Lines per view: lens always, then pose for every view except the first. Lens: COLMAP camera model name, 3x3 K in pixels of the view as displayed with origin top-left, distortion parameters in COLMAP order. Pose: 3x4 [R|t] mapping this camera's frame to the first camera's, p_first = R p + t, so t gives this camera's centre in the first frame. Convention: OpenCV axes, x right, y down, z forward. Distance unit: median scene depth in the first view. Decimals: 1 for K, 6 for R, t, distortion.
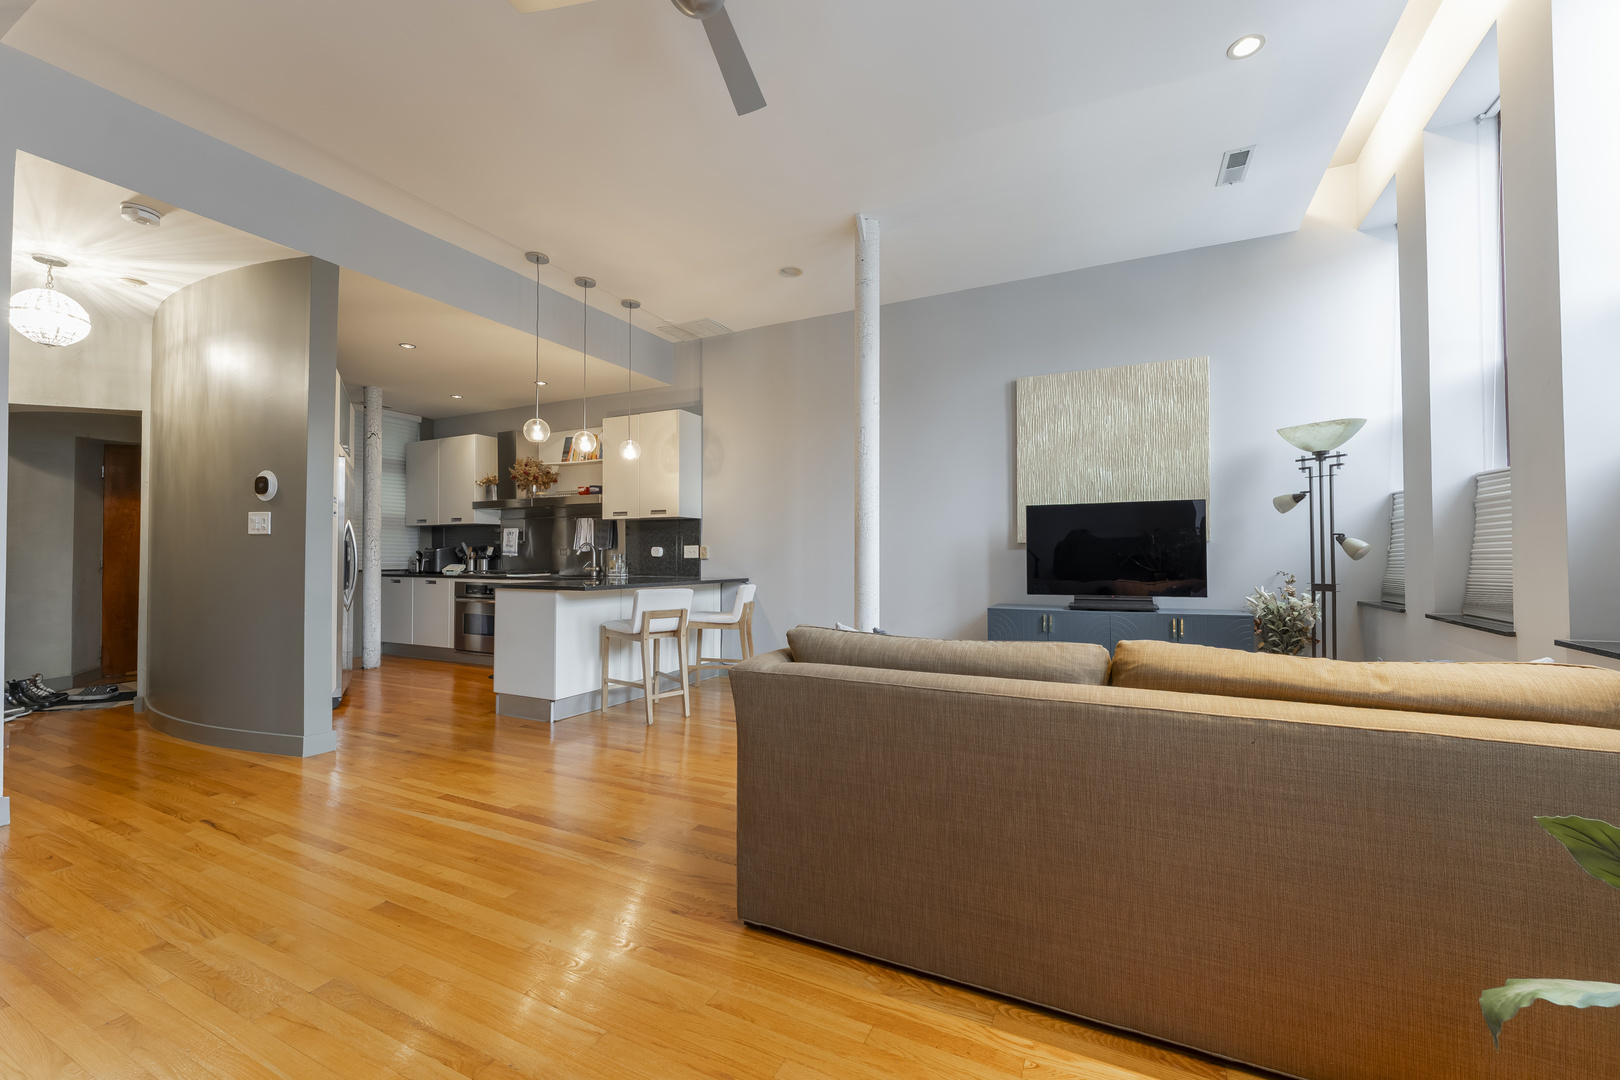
lens RADIAL K [[656.5, 0, 806.5], [0, 656.5, 542.5], [0, 0, 1]] dist [0.000784, -0.000222]
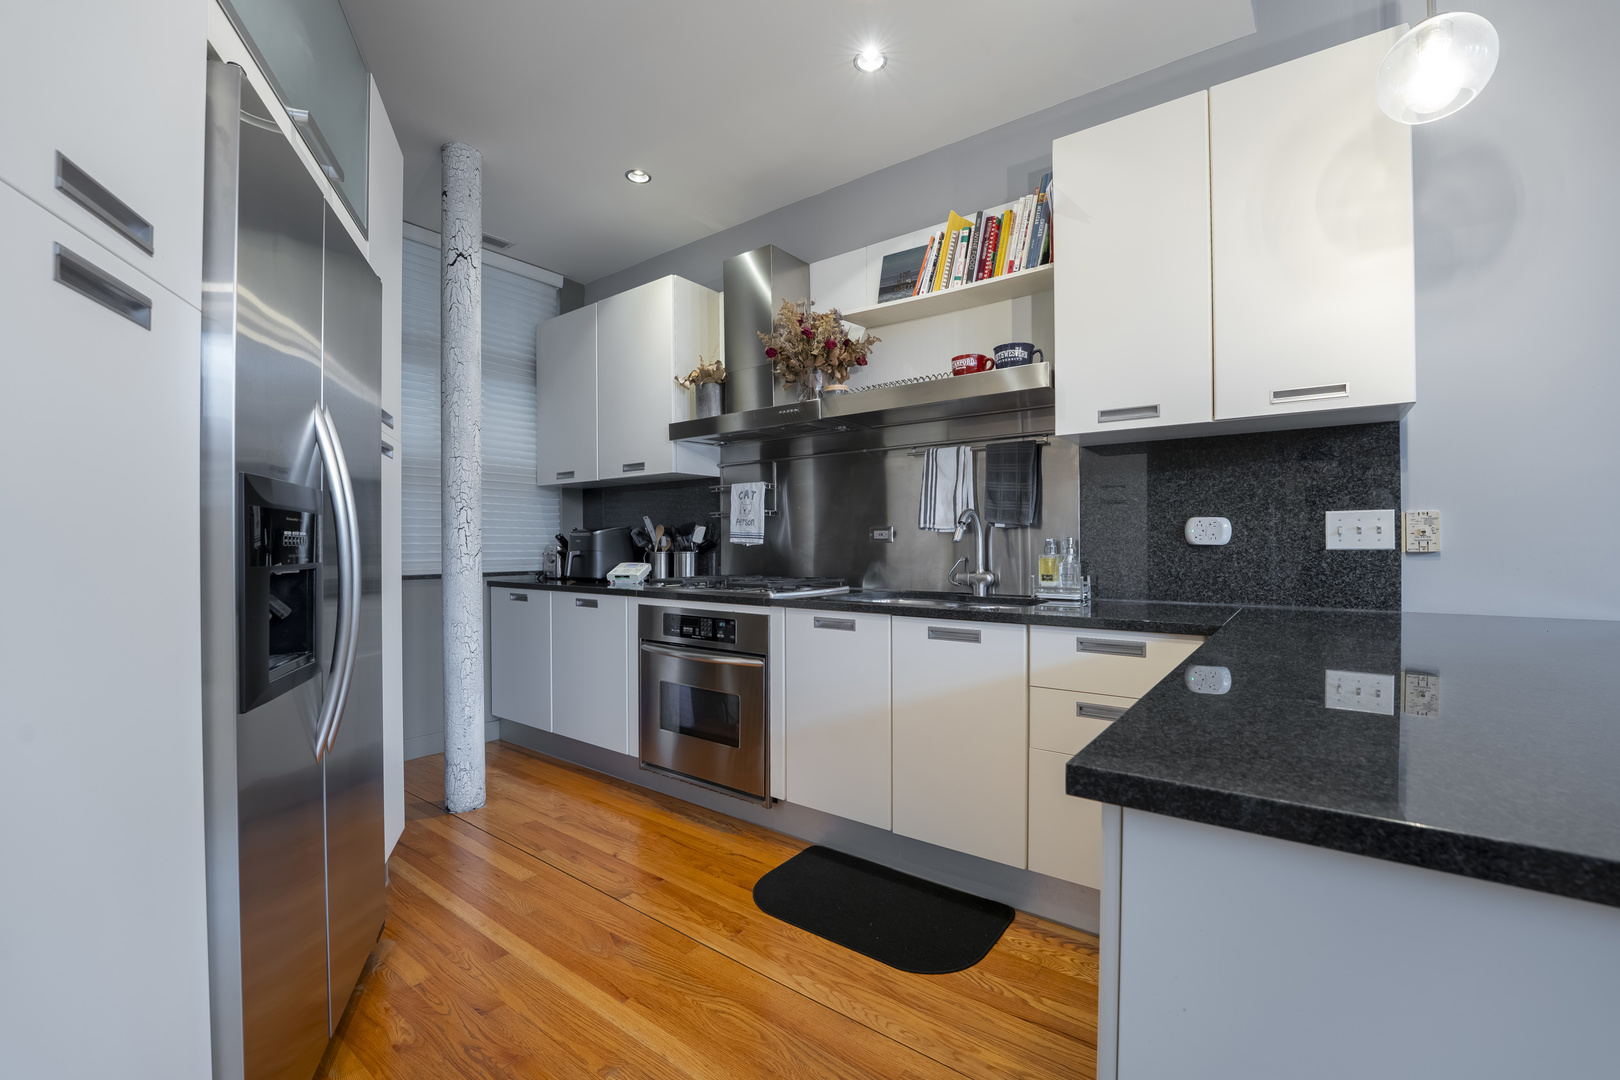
lens RADIAL K [[689.7, 0, 802.1], [0, 689.7, 546.3], [0, 0, 1]] dist [-0.037599, -0.000086]
pose [[0.981325, -0.002634, -0.192337, -0.325711], [0.007232, 0.999704, 0.023209, 0.010912], [0.192219, -0.024167, 0.981054, 0.549526]]
